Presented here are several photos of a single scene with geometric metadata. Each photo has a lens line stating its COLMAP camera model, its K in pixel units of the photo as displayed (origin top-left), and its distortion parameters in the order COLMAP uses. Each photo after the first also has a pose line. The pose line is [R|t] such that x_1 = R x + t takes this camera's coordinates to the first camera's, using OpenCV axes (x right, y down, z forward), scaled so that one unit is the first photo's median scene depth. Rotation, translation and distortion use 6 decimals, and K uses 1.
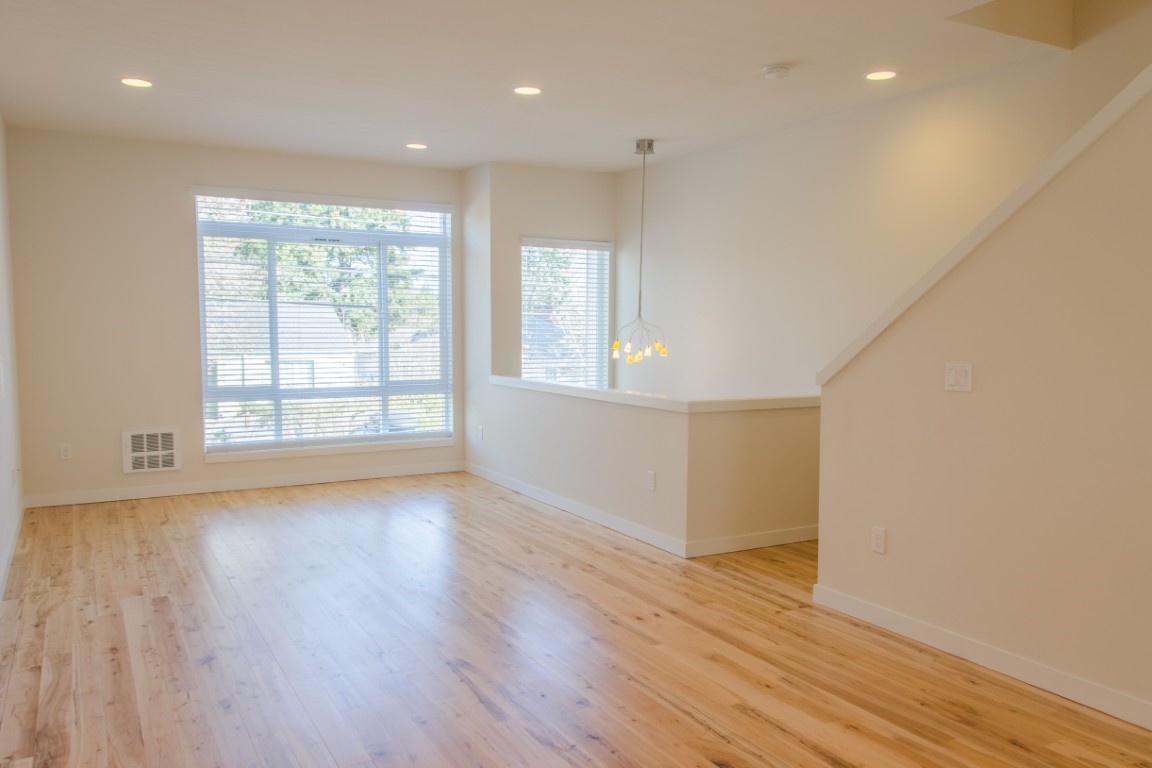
lens RADIAL K [[883.8, 0, 574.9], [0, 883.8, 395.8], [0, 0, 1]] dist [0.028415, -0.007316]
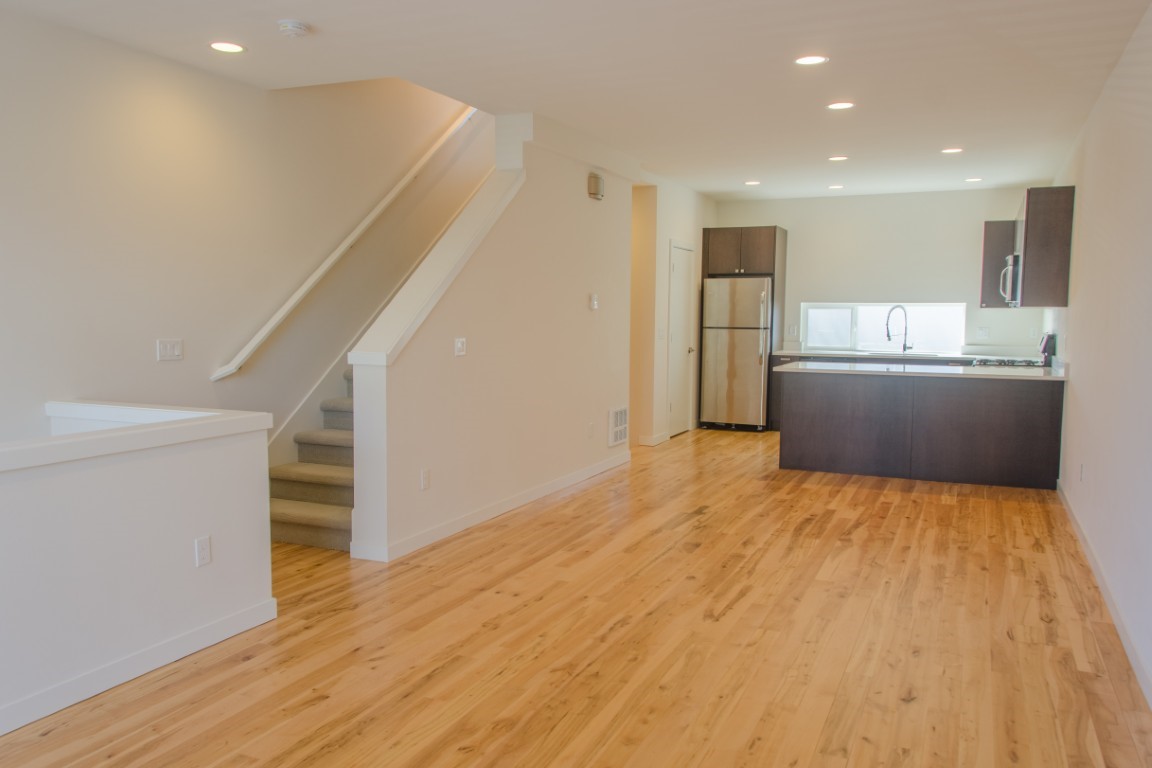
lens RADIAL K [[890.3, 0, 574.4], [0, 890.3, 395.4], [0, 0, 1]] dist [0.029390, -0.008033]
pose [[-0.592952, -0.083883, 0.800857, -0.549952], [0.056513, 0.987772, 0.145302, -0.090258], [-0.803252, 0.131416, -0.580961, 1.062159]]
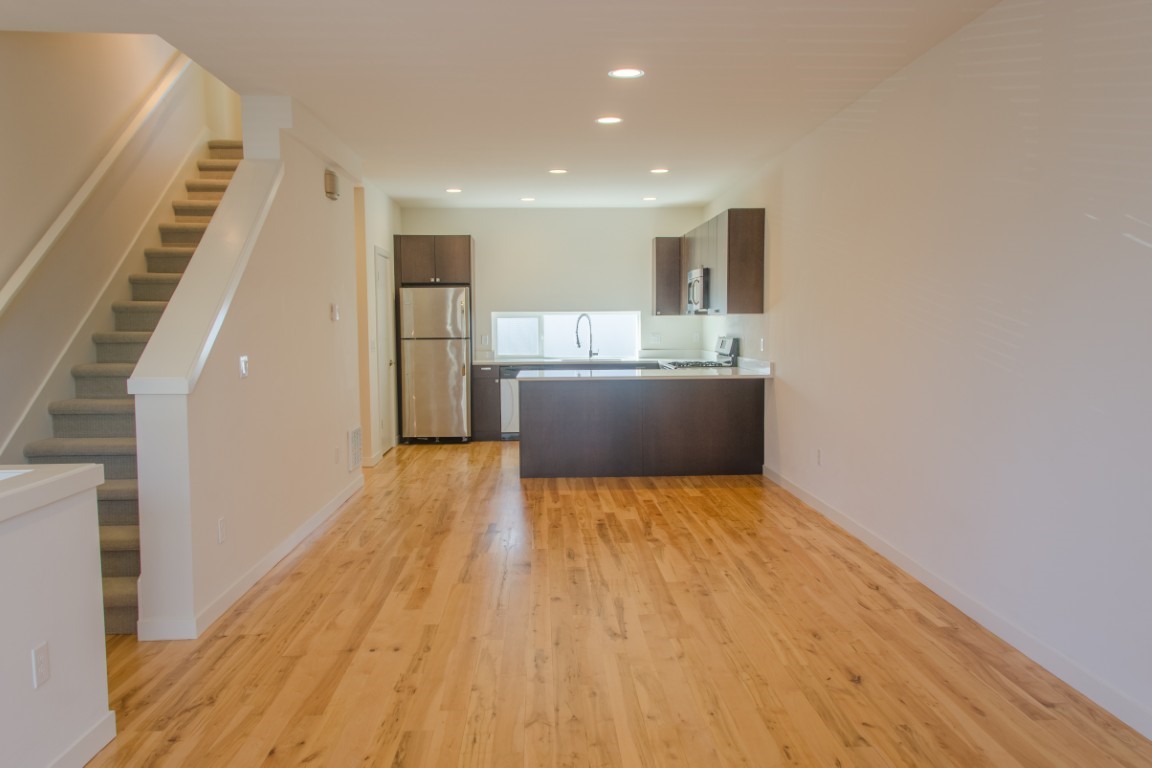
lens RADIAL K [[898.5, 0, 577.4], [0, 898.5, 395.4], [0, 0, 1]] dist [0.028858, -0.006920]
pose [[-0.891433, -0.034453, 0.451842, -0.348116], [0.040968, 0.986895, 0.156078, -0.098403], [-0.451298, 0.157644, -0.878339, 1.174554]]
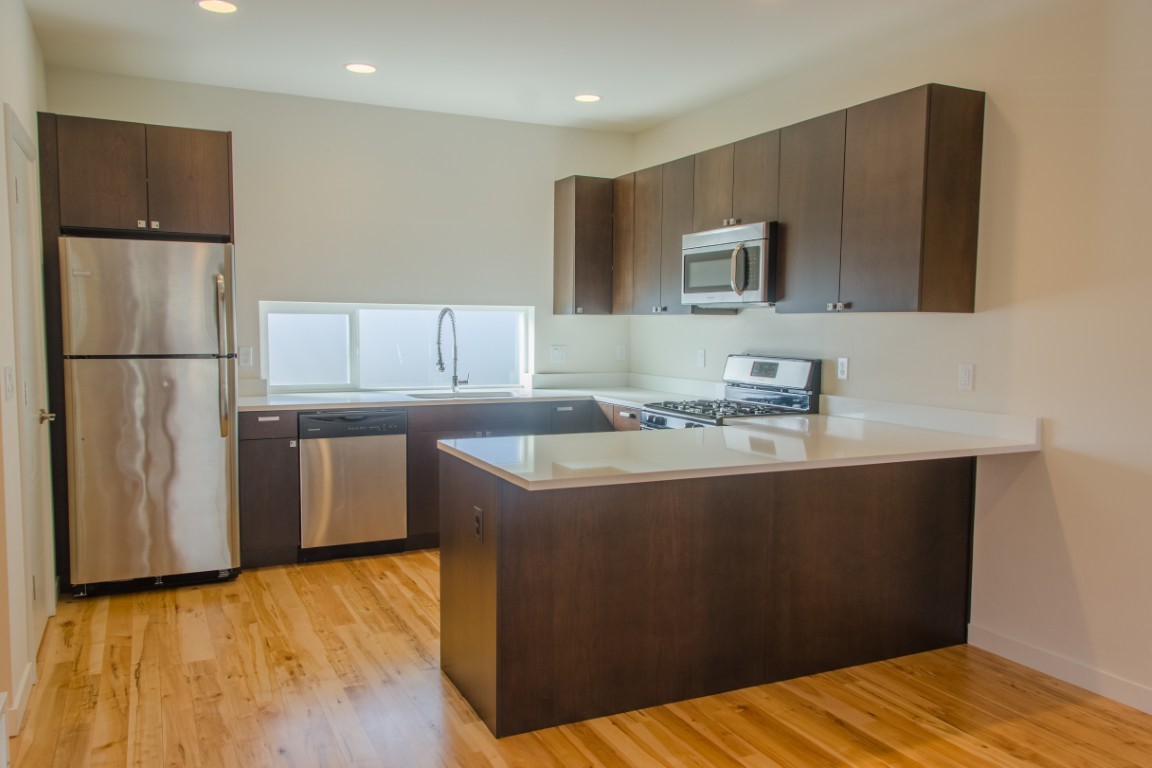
lens RADIAL K [[890.3, 0, 574.4], [0, 890.3, 395.4], [0, 0, 1]] dist [0.029390, -0.008033]
pose [[-0.998202, -0.016106, 0.057734, 0.267045], [-0.006584, 0.986855, 0.161472, -0.041337], [-0.059575, 0.160802, -0.985187, 0.509370]]
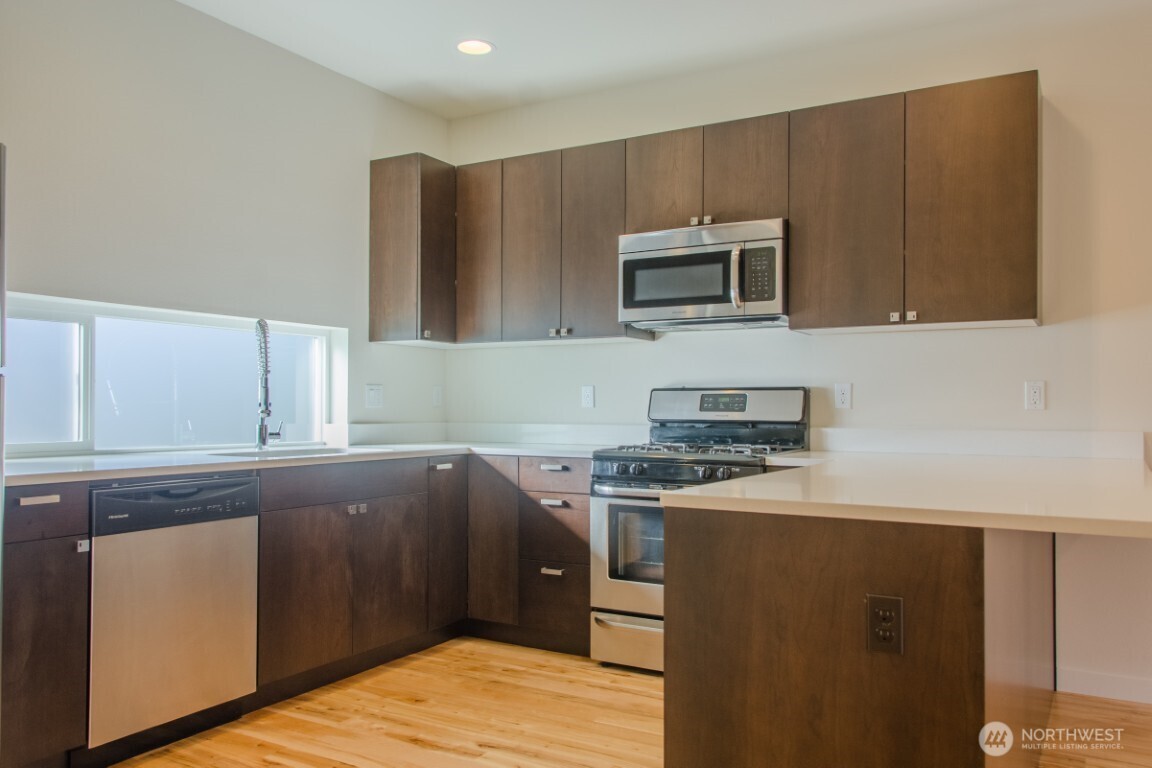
lens RADIAL K [[898.5, 0, 577.4], [0, 898.5, 395.4], [0, 0, 1]] dist [0.028858, -0.006920]
pose [[-0.858405, -0.011953, -0.512833, 0.594508], [-0.046502, 0.997425, 0.054590, 0.030035], [0.510860, 0.070708, -0.856751, 0.211743]]
